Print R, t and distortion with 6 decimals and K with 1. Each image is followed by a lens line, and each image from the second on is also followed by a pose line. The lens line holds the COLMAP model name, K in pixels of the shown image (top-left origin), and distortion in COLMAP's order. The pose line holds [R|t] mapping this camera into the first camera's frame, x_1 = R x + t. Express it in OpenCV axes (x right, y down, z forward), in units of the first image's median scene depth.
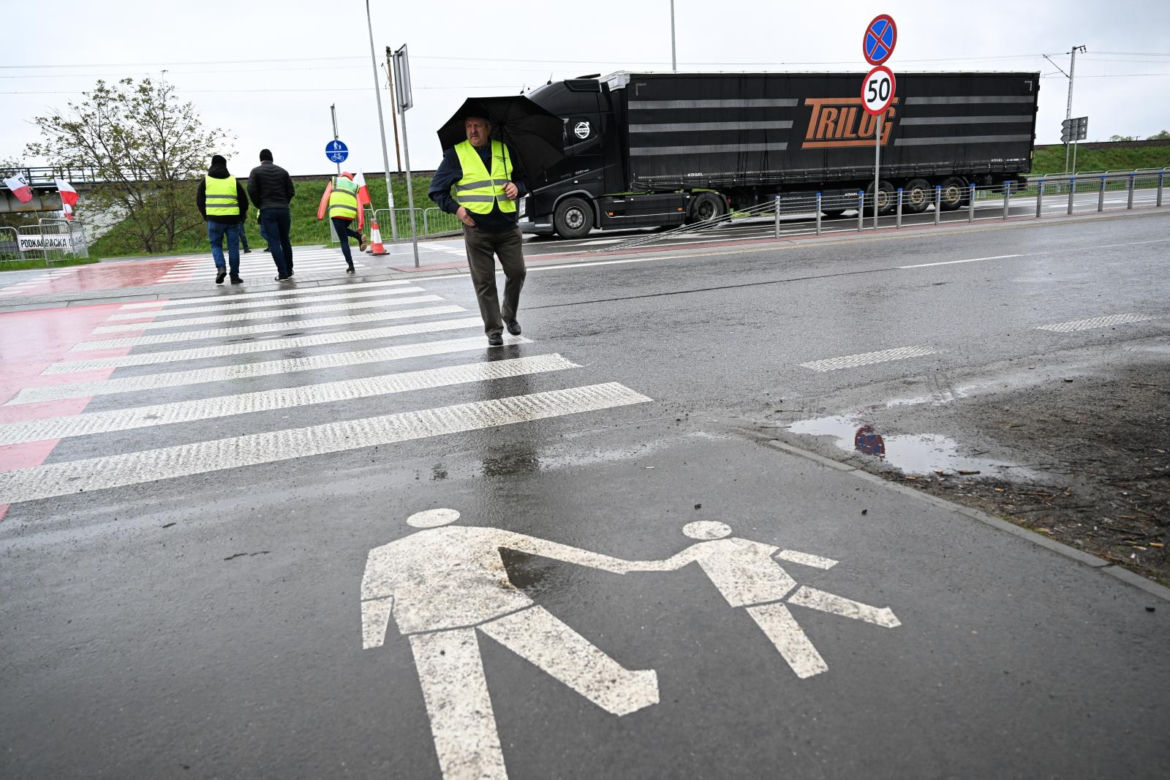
lens RADIAL K [[776.8, 0, 585.0], [0, 776.8, 390.0], [0, 0, 1]] dist [-0.000223, 0.001282]
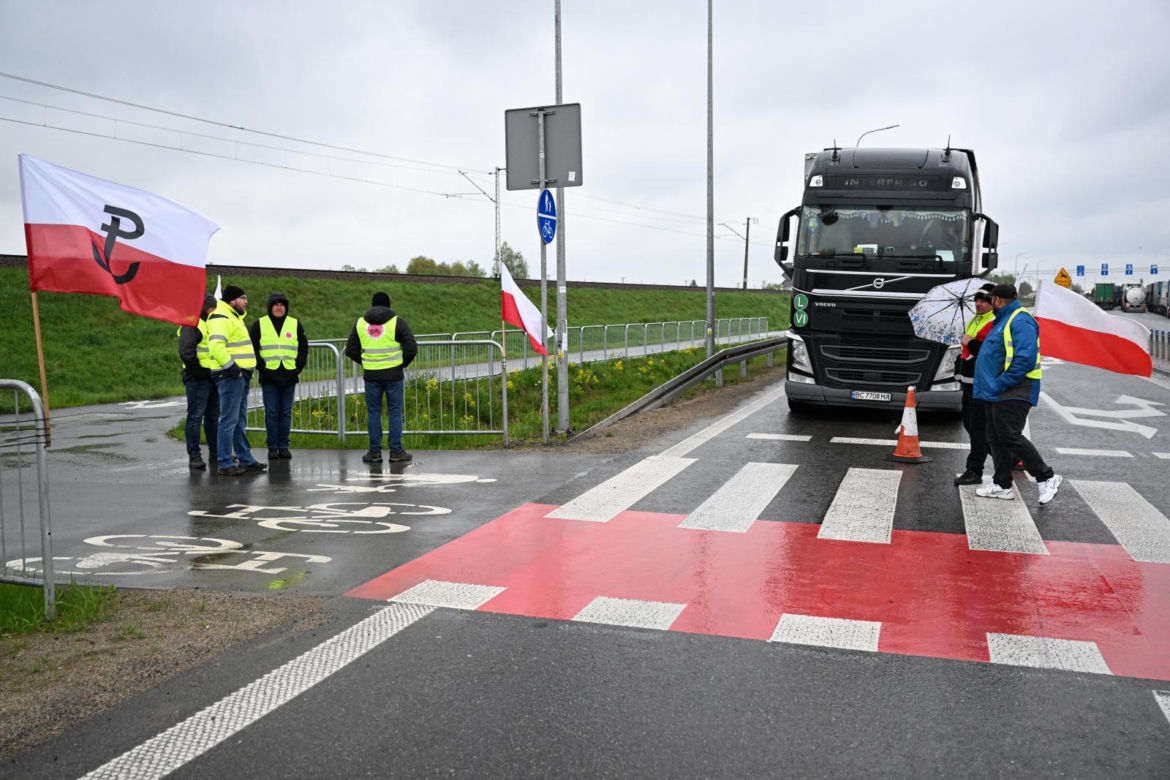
lens RADIAL K [[1116.3, 0, 585.0], [0, 1116.3, 390.0], [0, 0, 1]] dist [0.001798, 0.007549]
pose [[0.640866, -0.004478, 0.767640, -0.822139], [0.145968, 0.982449, -0.116131, -0.161128], [-0.753647, 0.186476, 0.630272, 0.693311]]
